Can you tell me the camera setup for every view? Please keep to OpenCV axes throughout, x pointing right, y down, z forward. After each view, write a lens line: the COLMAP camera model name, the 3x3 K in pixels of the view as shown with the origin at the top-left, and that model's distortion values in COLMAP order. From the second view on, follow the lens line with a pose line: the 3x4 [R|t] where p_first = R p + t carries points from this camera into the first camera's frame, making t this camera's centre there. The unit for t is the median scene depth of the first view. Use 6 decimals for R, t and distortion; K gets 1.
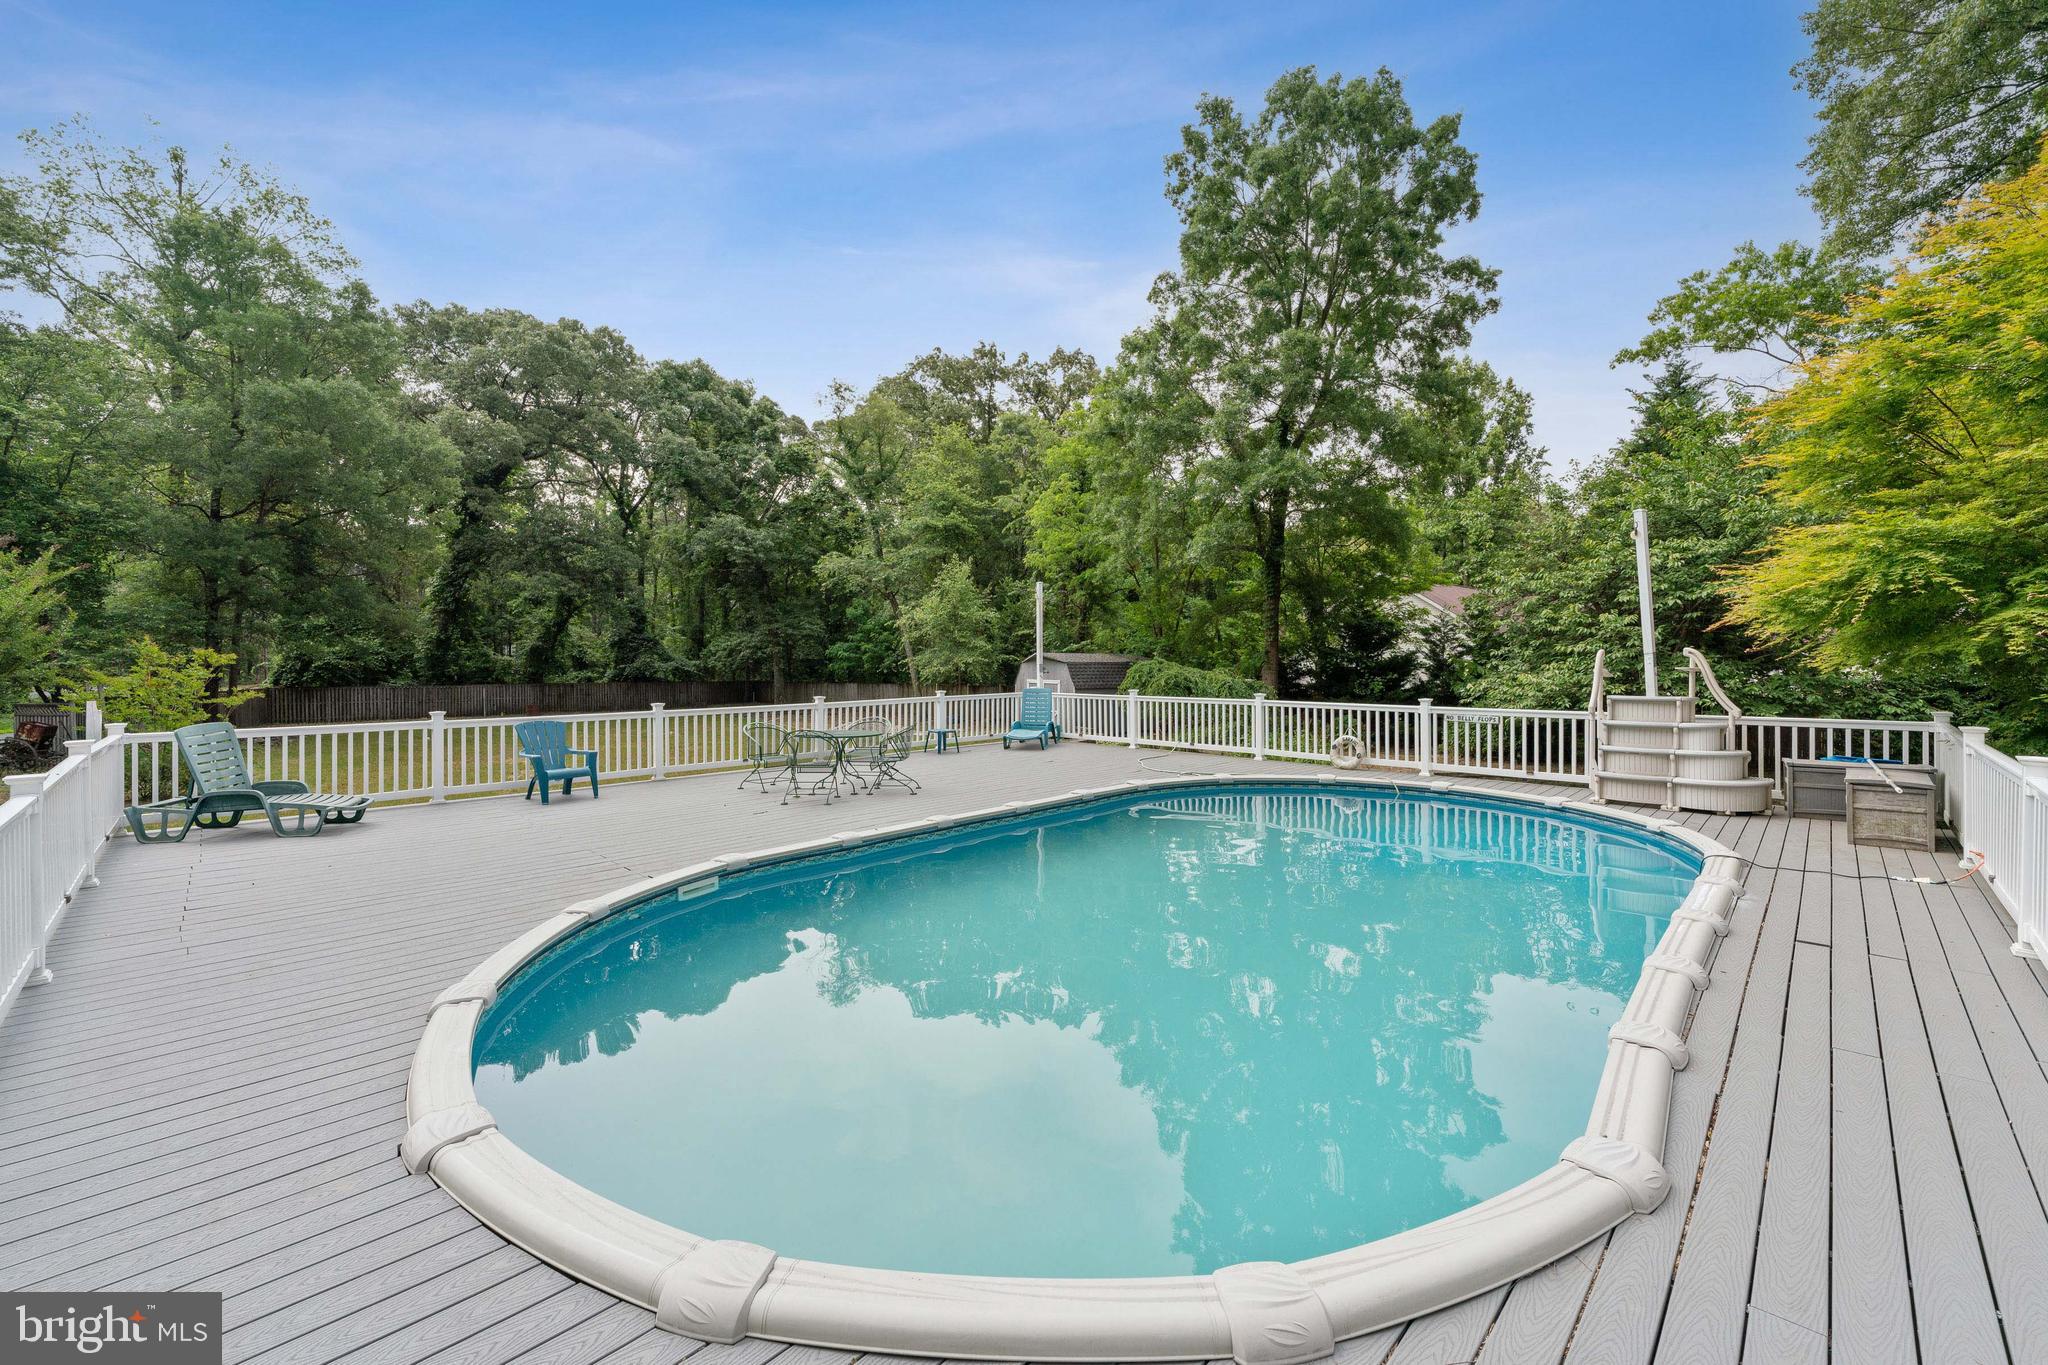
lens RADIAL K [[834.9, 0, 1021.2], [0, 834.9, 661.9], [0, 0, 1]] dist [-0.000196, -0.000152]
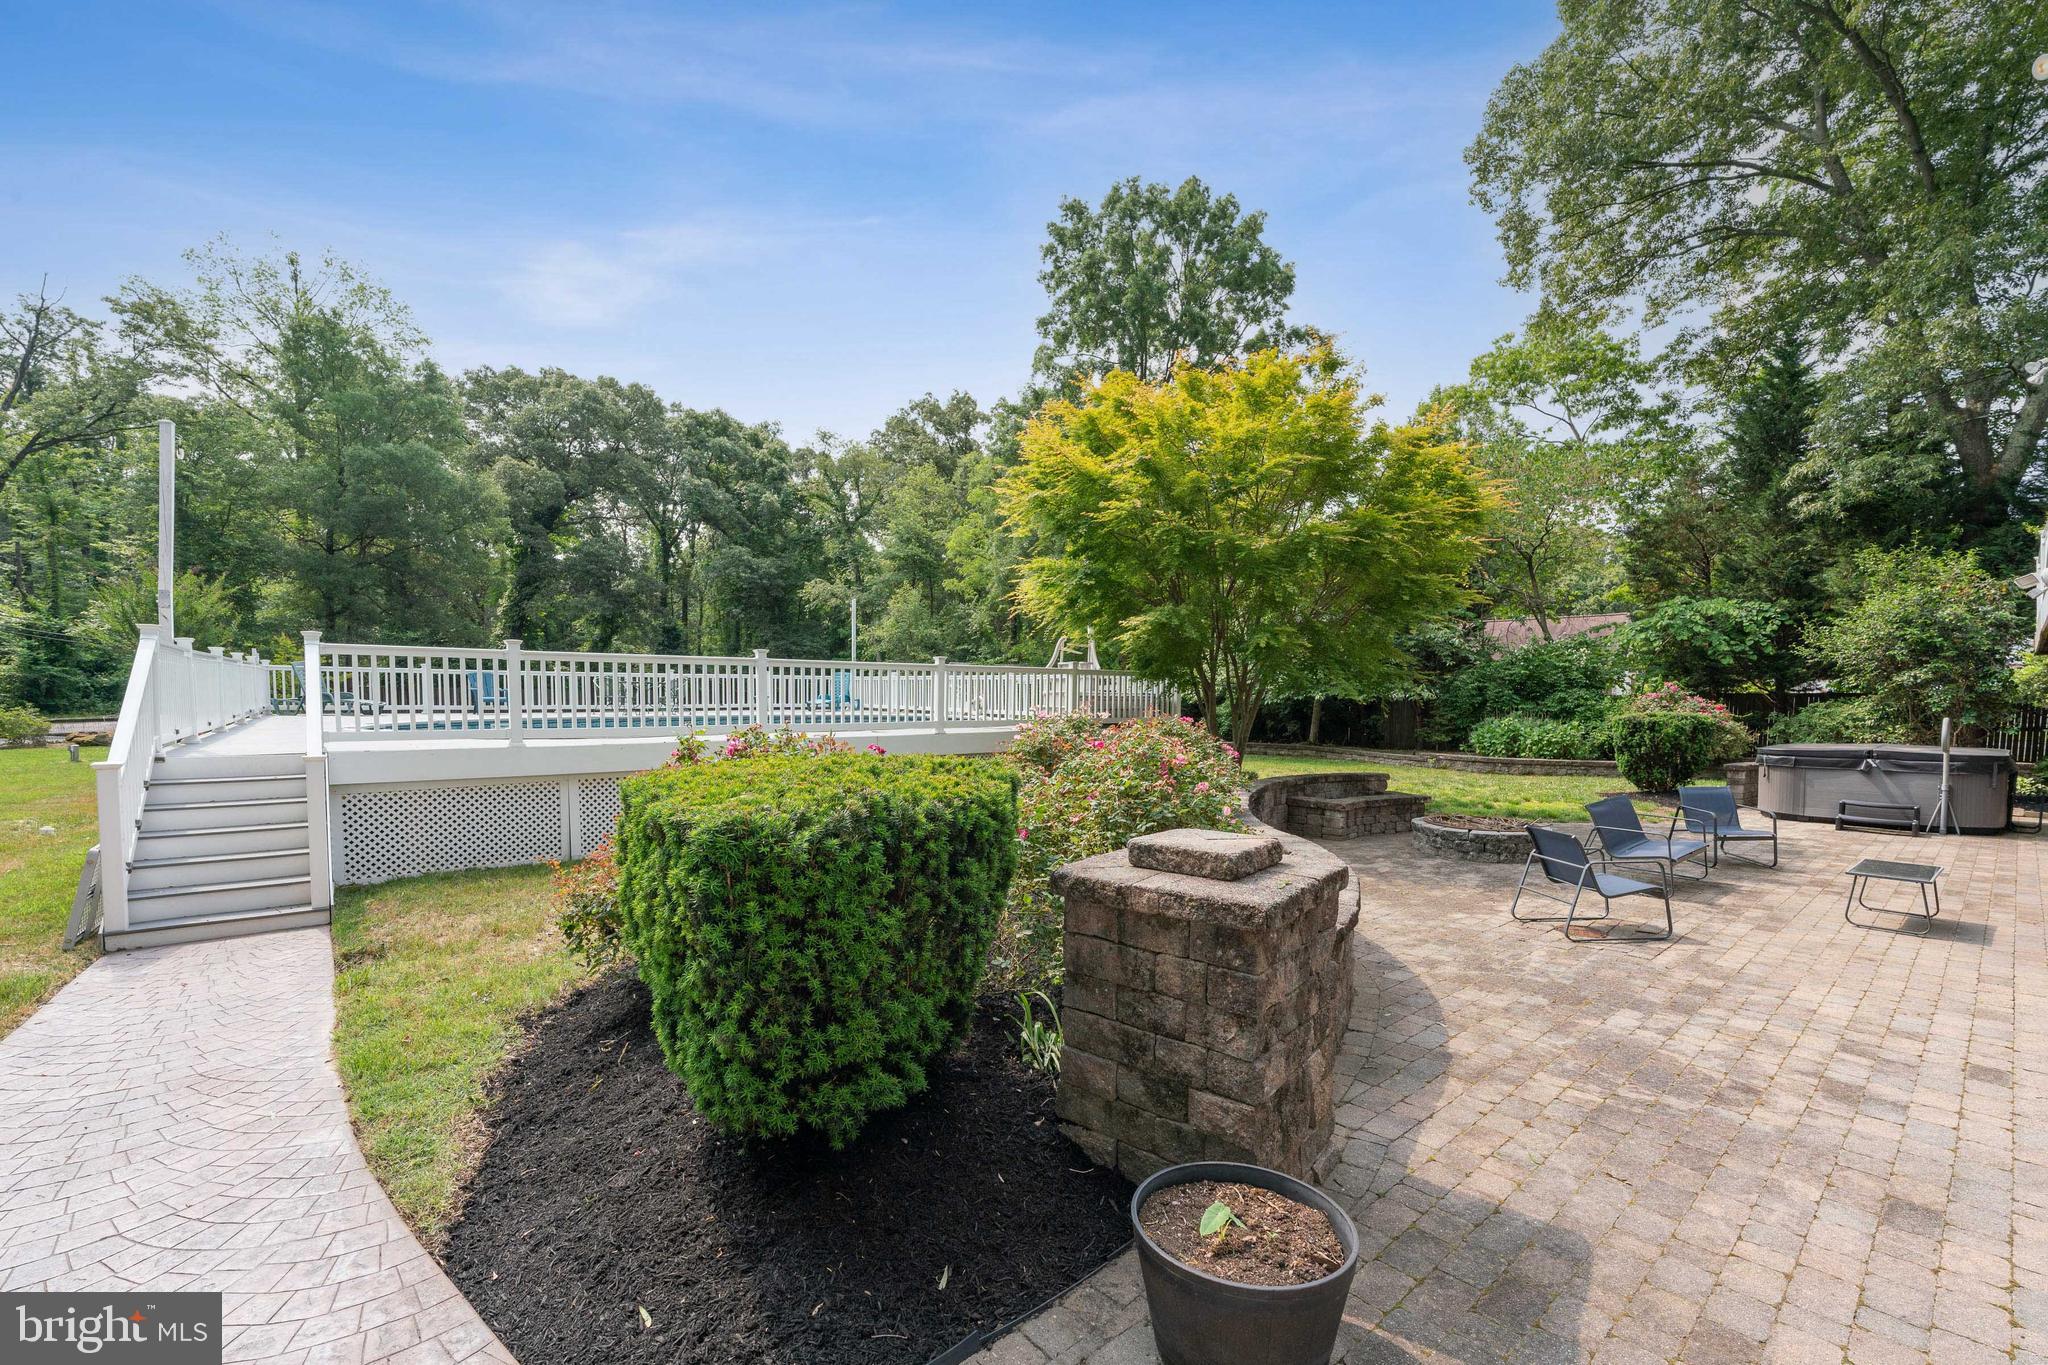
lens RADIAL K [[846.3, 0, 1021.3], [0, 846.3, 745.3], [0, 0, 1]] dist [0.000147, -0.000527]
pose [[0.995059, 0.021497, -0.096931, 0.183748], [-0.015513, 0.997952, 0.062065, 0.024114], [0.098067, -0.060254, 0.993354, -0.169806]]
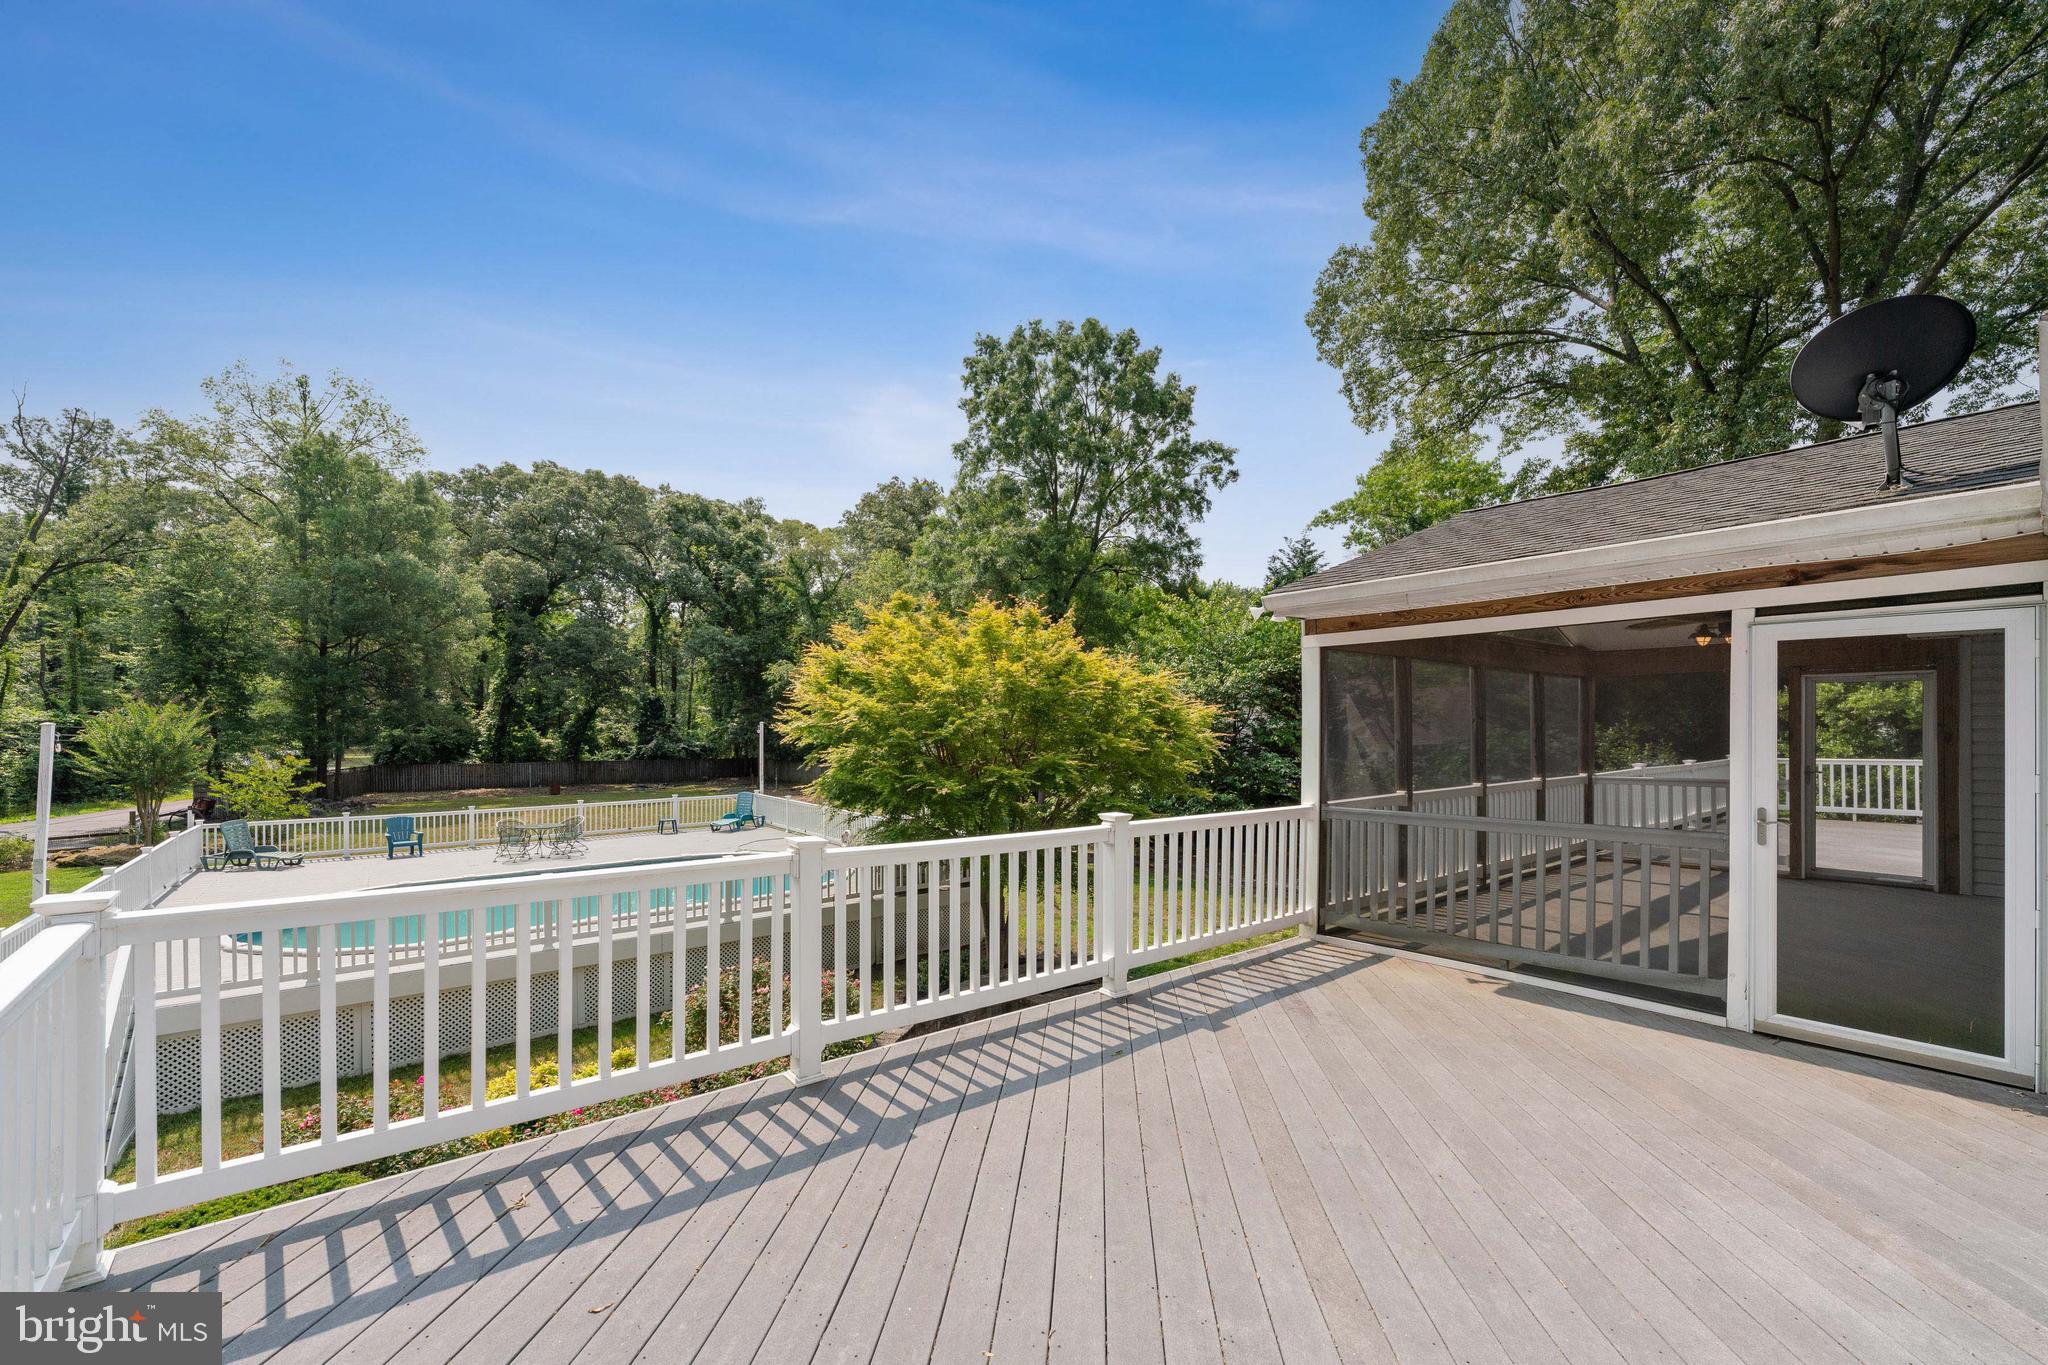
lens RADIAL K [[838.7, 0, 1018.5], [0, 838.7, 728.8], [0, 0, 1]] dist [-0.002283, 0.000289]
pose [[0.992849, 0.004051, -0.119310, 0.278354], [-0.003330, 0.999975, 0.006238, -0.038618], [0.119332, -0.005796, 0.992837, -0.198849]]
